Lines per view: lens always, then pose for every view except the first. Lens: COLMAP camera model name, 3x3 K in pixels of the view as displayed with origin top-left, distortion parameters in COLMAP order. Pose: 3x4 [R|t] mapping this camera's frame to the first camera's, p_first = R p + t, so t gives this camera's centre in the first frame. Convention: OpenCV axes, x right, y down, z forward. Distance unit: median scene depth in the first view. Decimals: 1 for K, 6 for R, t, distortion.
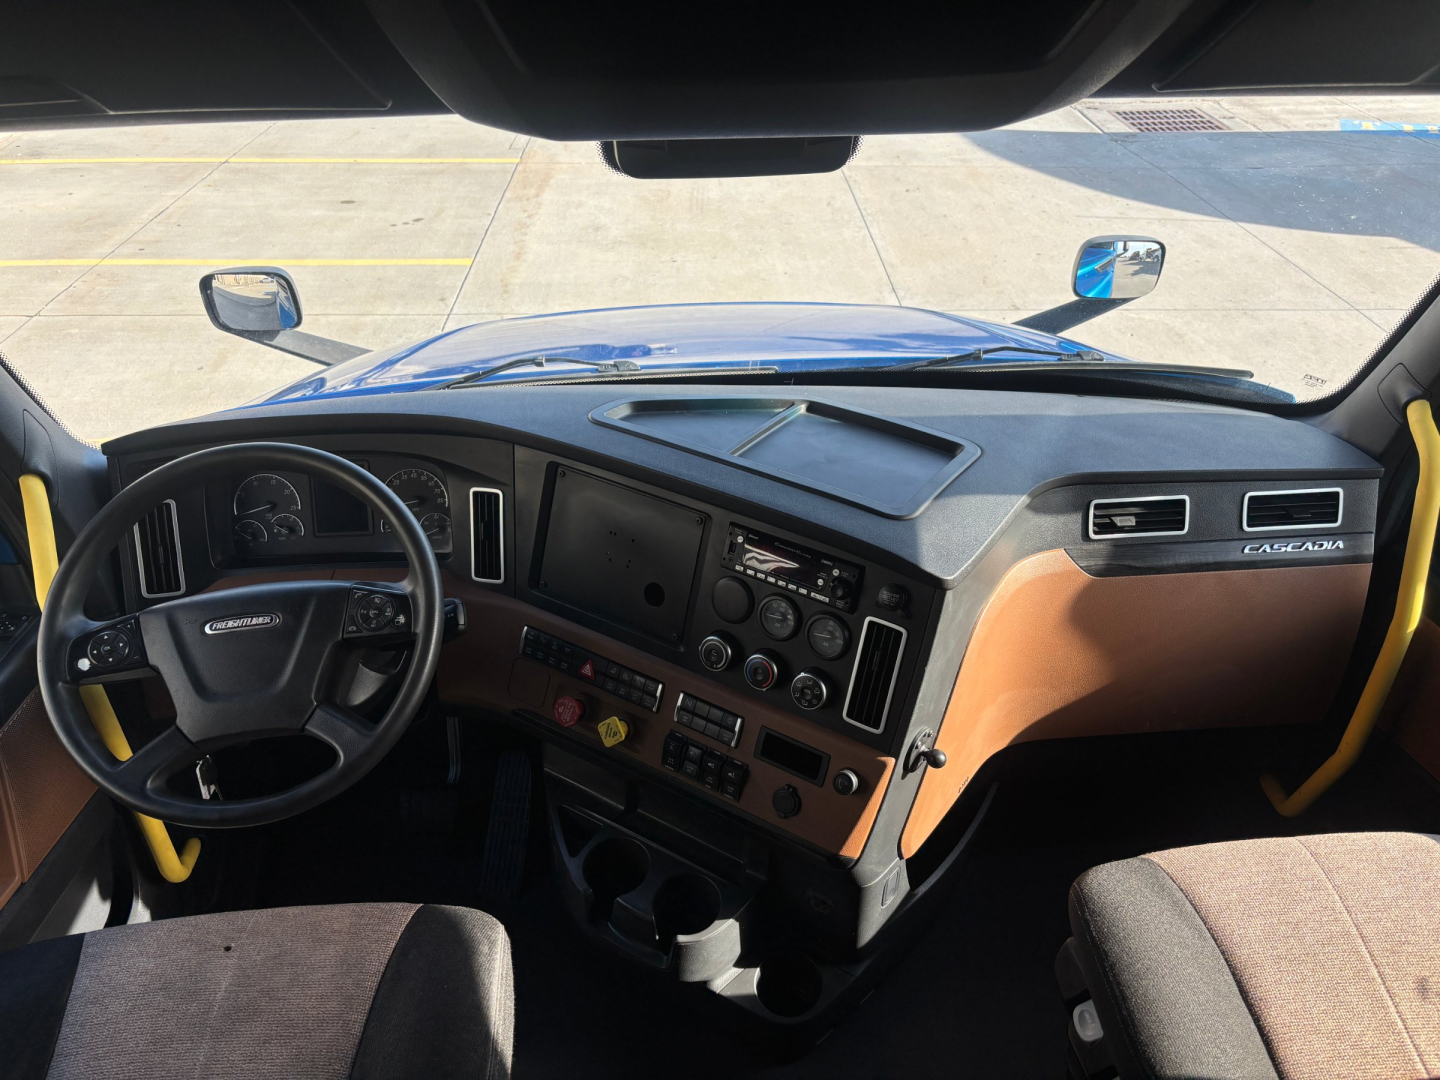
lens RADIAL K [[1088.0, 0, 720.3], [0, 1088.0, 509.4], [0, 0, 1]] dist [0.072492, -0.087979]
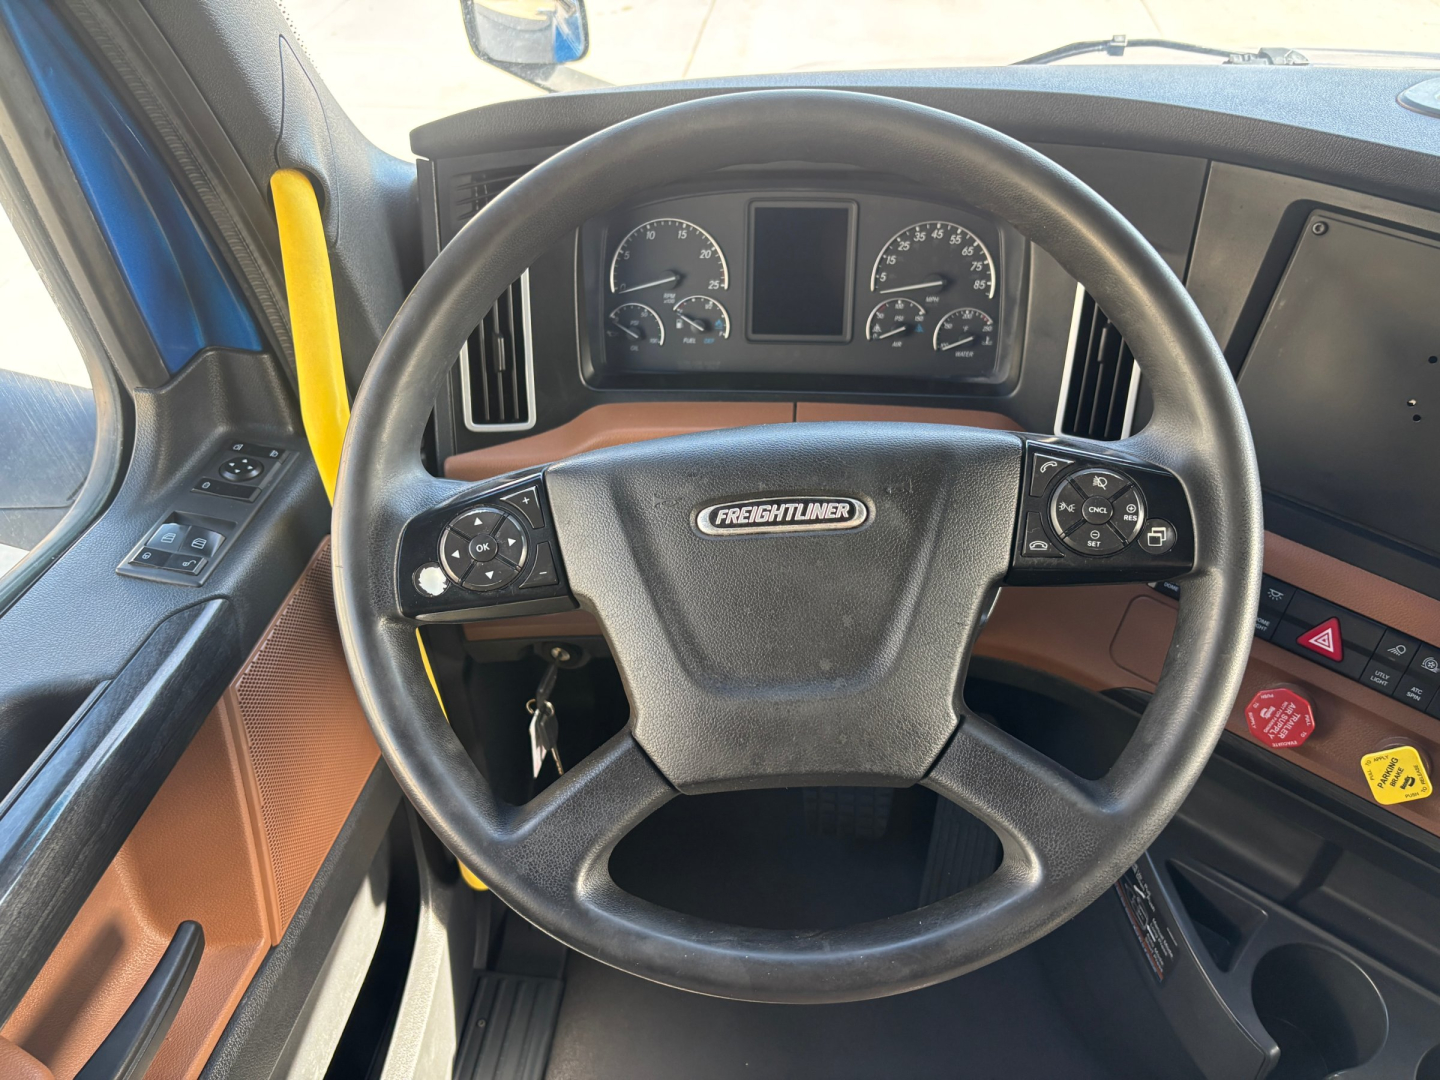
lens RADIAL K [[1117.3, 0, 717.1], [0, 1117.3, 518.6], [0, 0, 1]] dist [0.005271, 0.001884]
pose [[0.988589, 0.077519, -0.129161, -0.348013], [-0.058945, 0.988126, 0.141889, 0.039594], [0.138627, -0.132656, 0.981420, 0.496595]]
